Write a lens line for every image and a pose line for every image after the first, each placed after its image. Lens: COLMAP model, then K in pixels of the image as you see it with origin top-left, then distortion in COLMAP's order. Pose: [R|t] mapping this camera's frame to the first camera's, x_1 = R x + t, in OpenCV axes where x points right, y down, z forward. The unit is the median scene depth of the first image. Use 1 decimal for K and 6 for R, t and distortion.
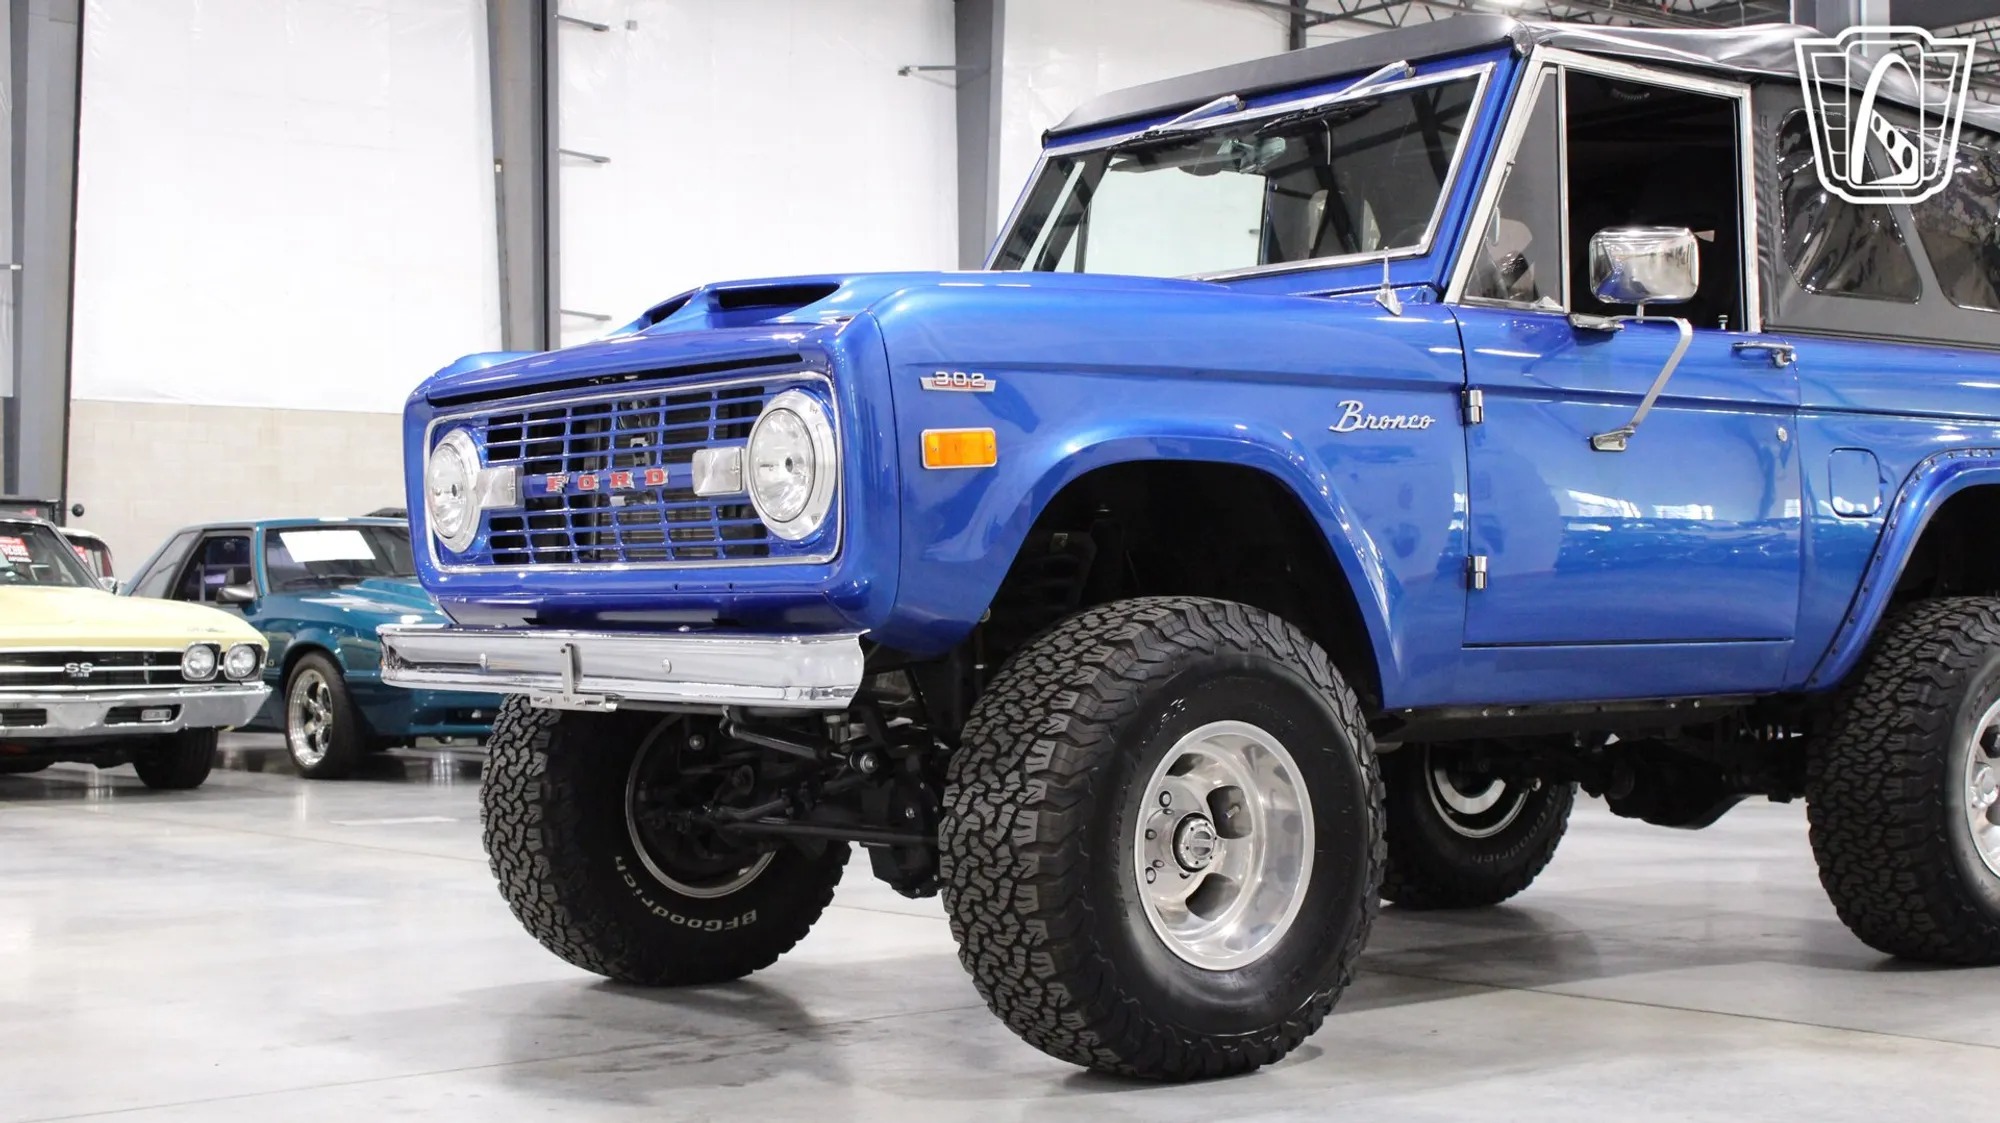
lens RADIAL K [[2833.5, 0, 1008.4], [0, 2833.5, 569.7], [0, 0, 1]] dist [-0.017867, 0.000000]
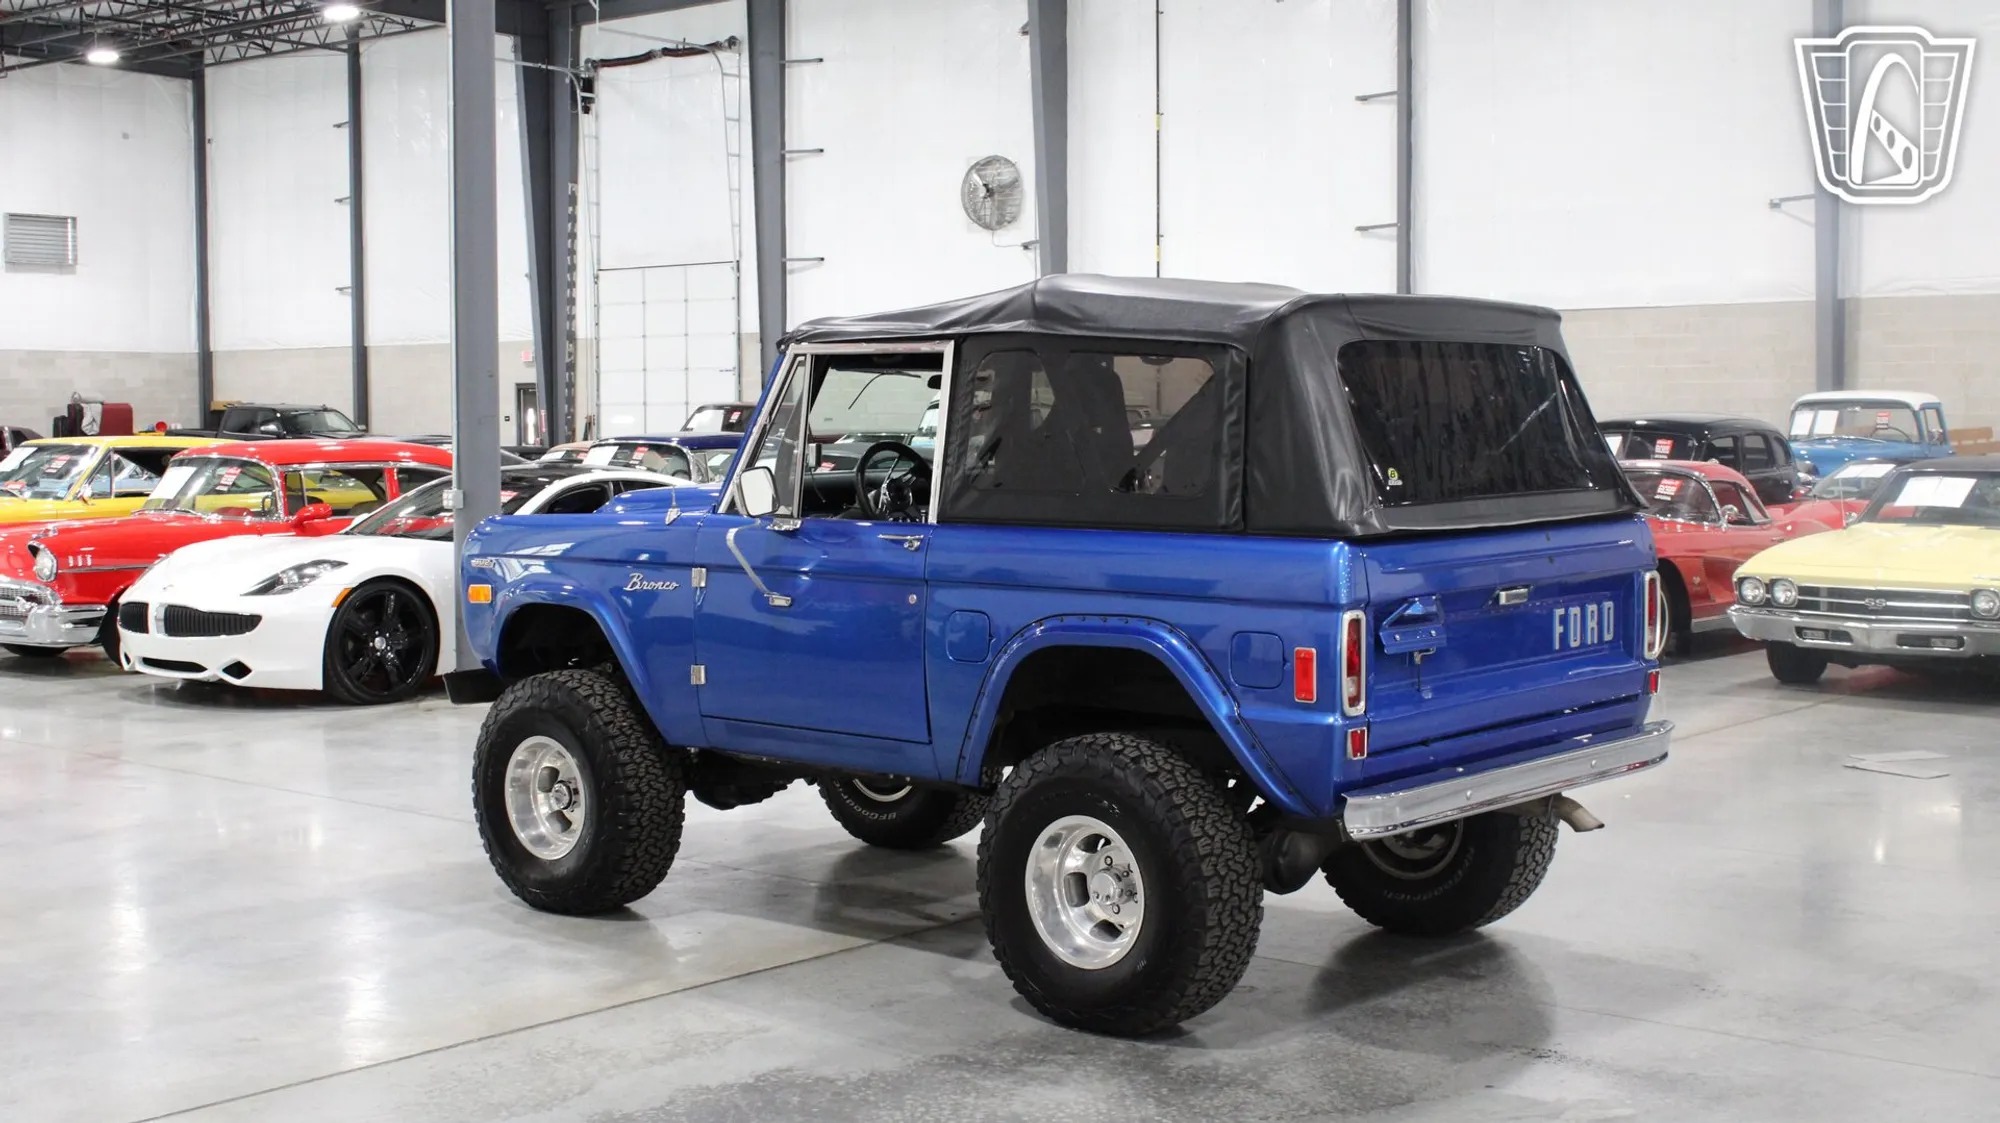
lens RADIAL K [[2421.5, 0, 1008.9], [0, 2421.5, 575.3], [0, 0, 1]] dist [-0.047738, 0.000000]
pose [[0.187798, 0.075175, -0.979327, 1.610273], [0.014832, 0.996736, 0.079356, -0.170165], [0.982096, -0.029428, 0.186070, 0.908194]]
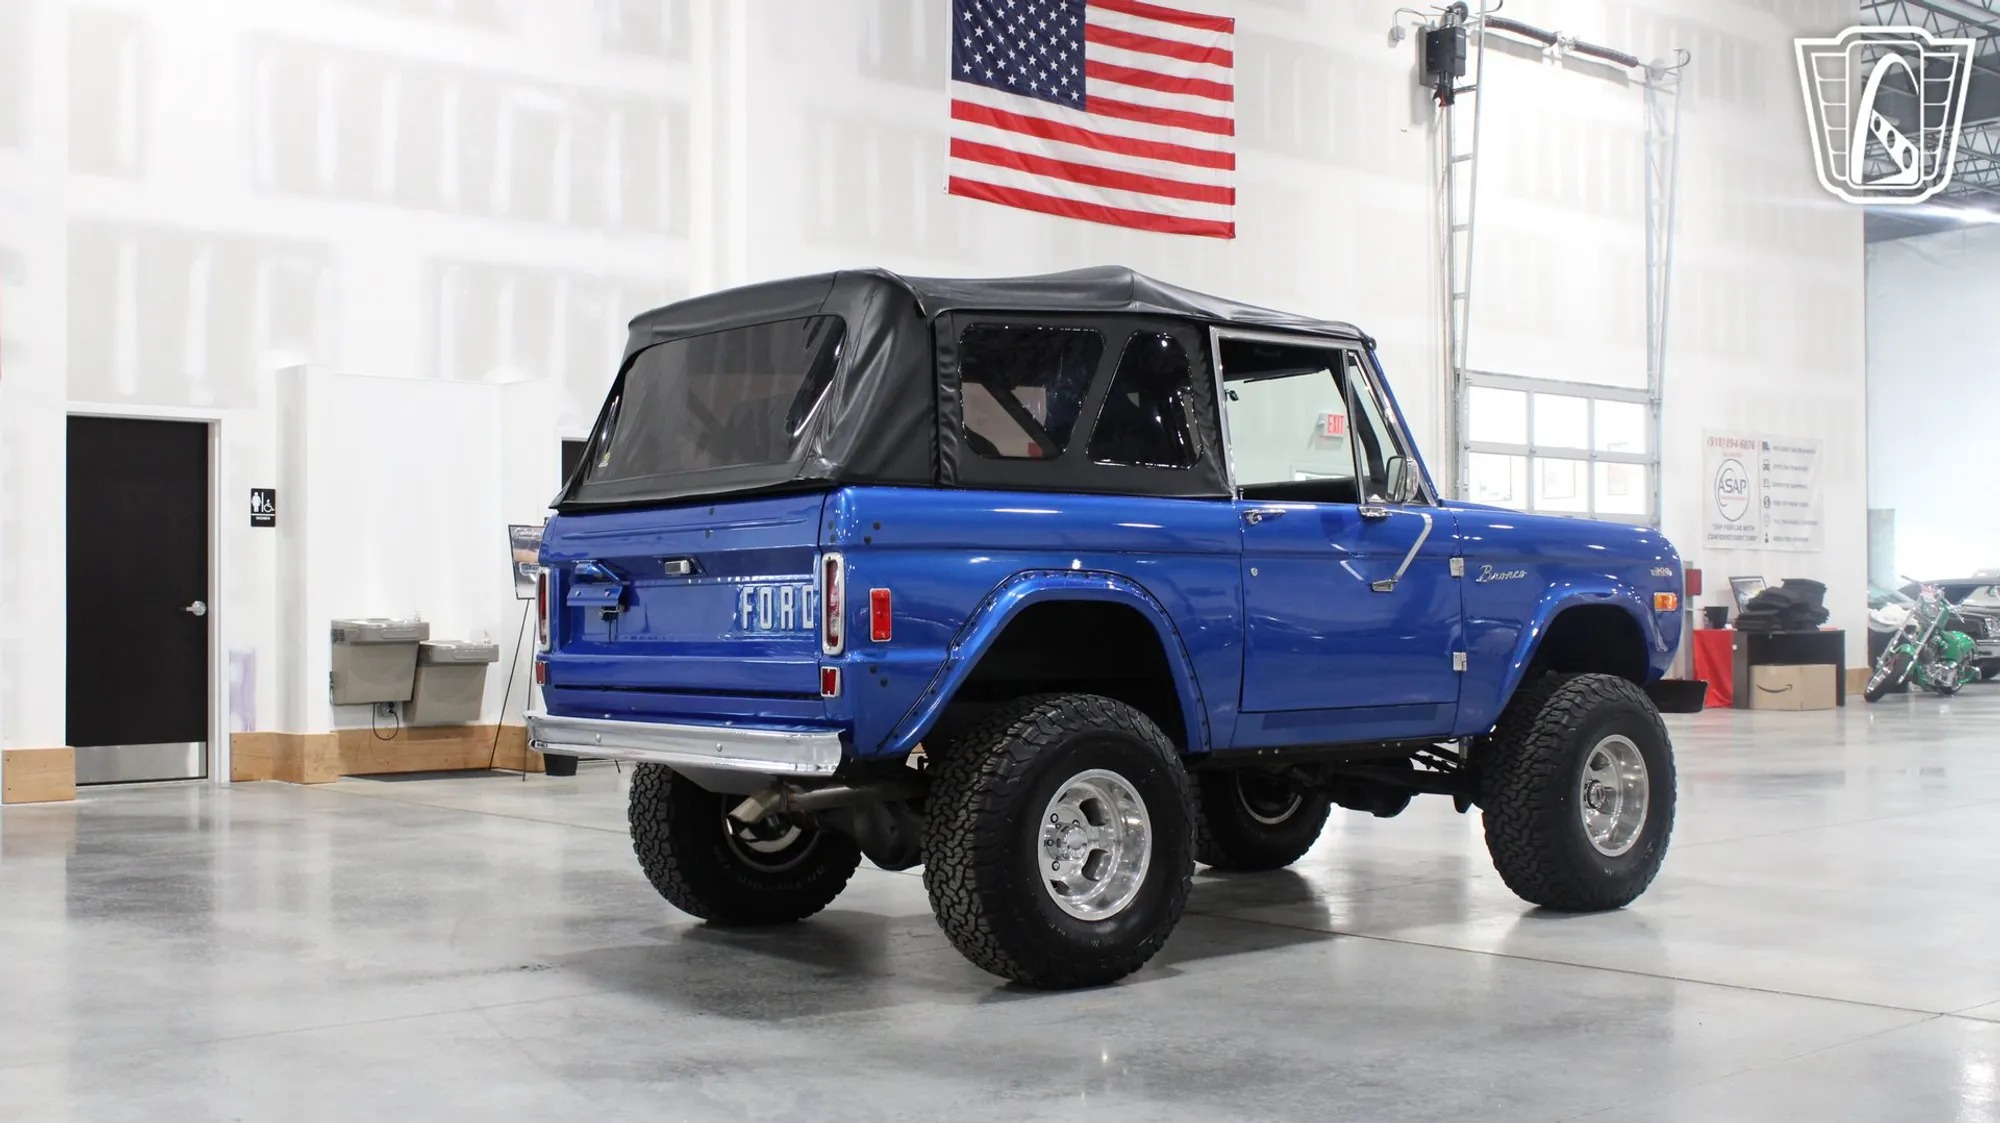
lens RADIAL K [[2284.7, 0, 1002.9], [0, 2284.7, 572.9], [0, 0, 1]] dist [-0.063555, 0.000000]
pose [[-0.999381, 0.010286, -0.033644, 0.290737], [0.011167, 0.999597, -0.026103, -0.017946], [0.033362, -0.026463, -0.999093, 2.648381]]
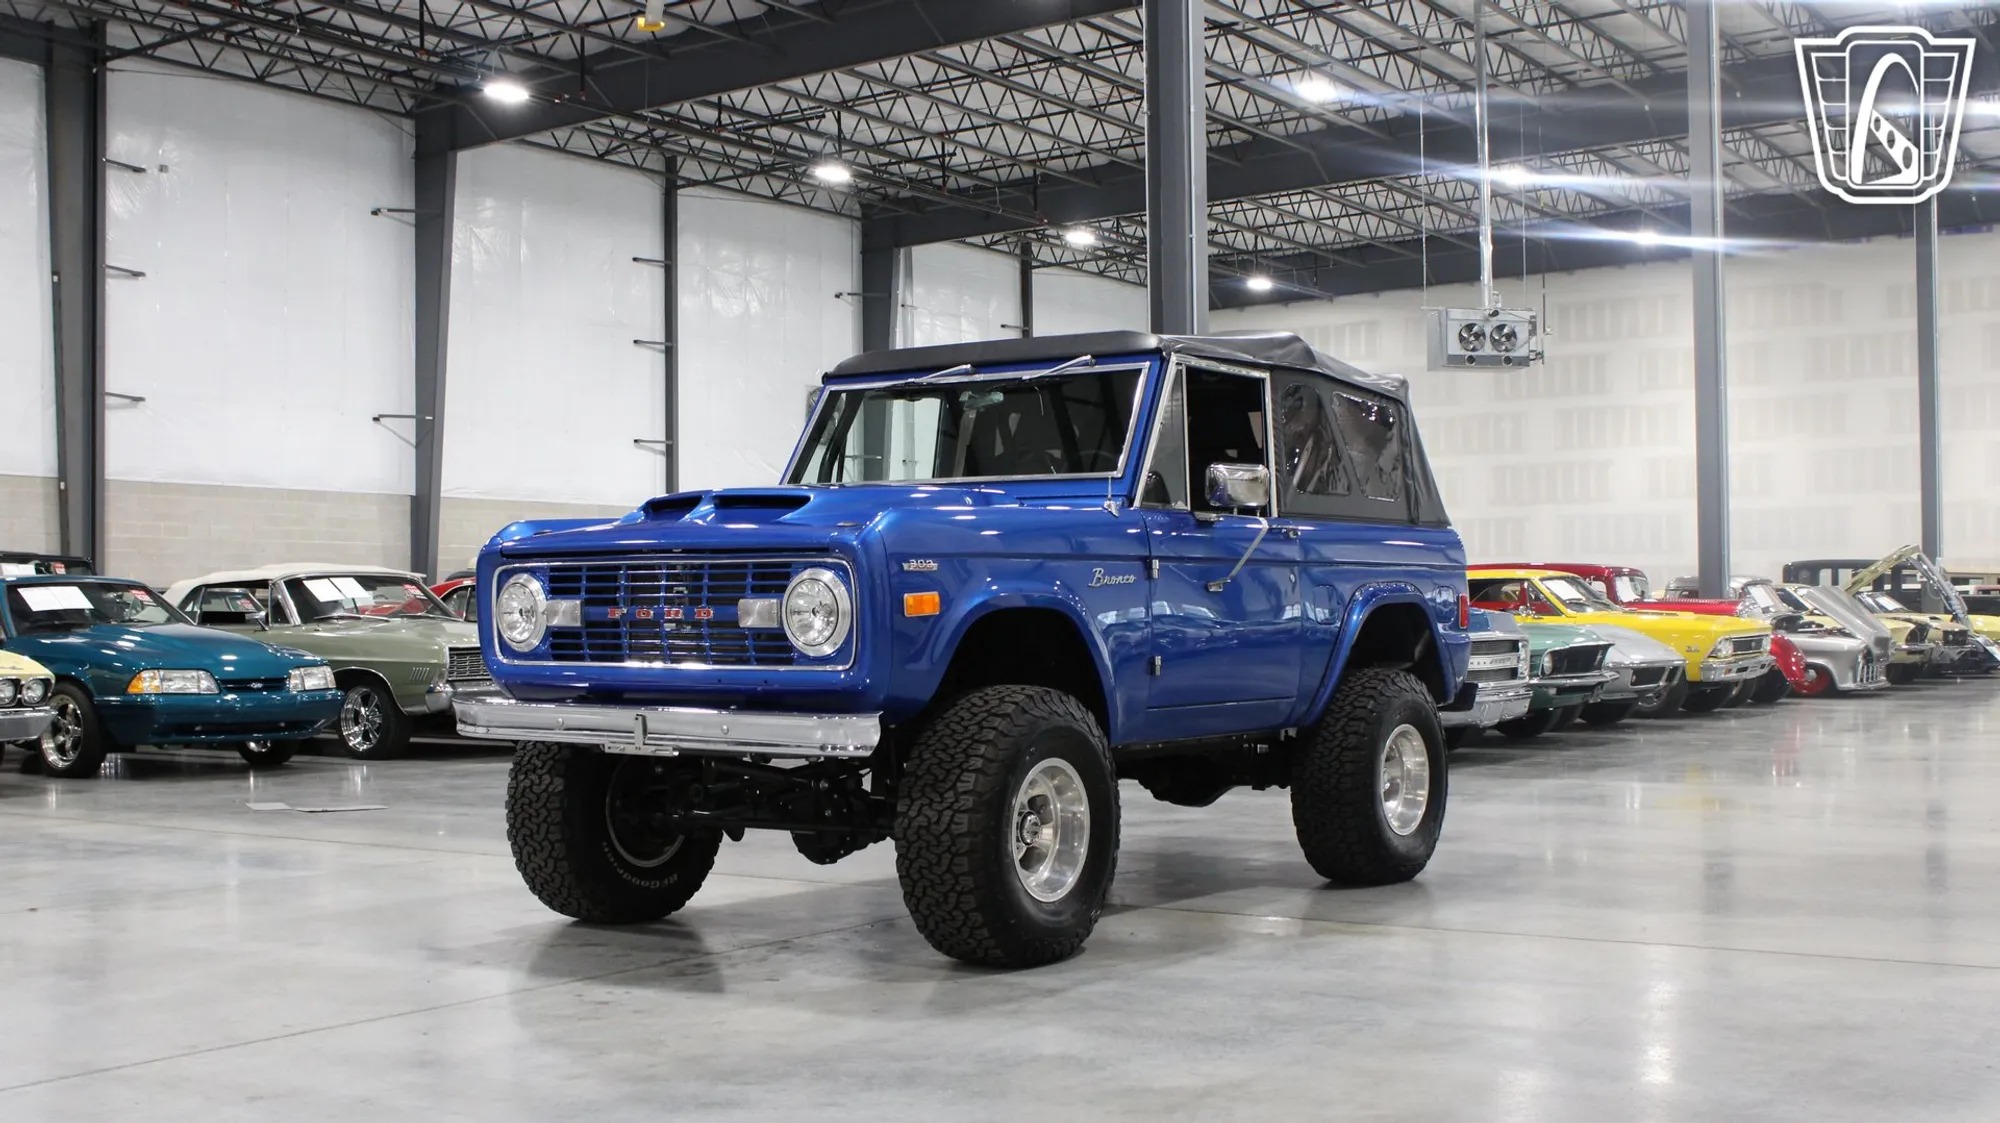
lens RADIAL K [[2220.8, 0, 960.3], [0, 2220.8, 575.9], [0, 0, 1]] dist [-0.058427, 0.000000]
pose [[0.964358, 0.005507, 0.264545, -0.303705], [-0.004483, 0.999980, -0.004474, -0.046659], [-0.264565, 0.003128, 0.964363, -0.265426]]
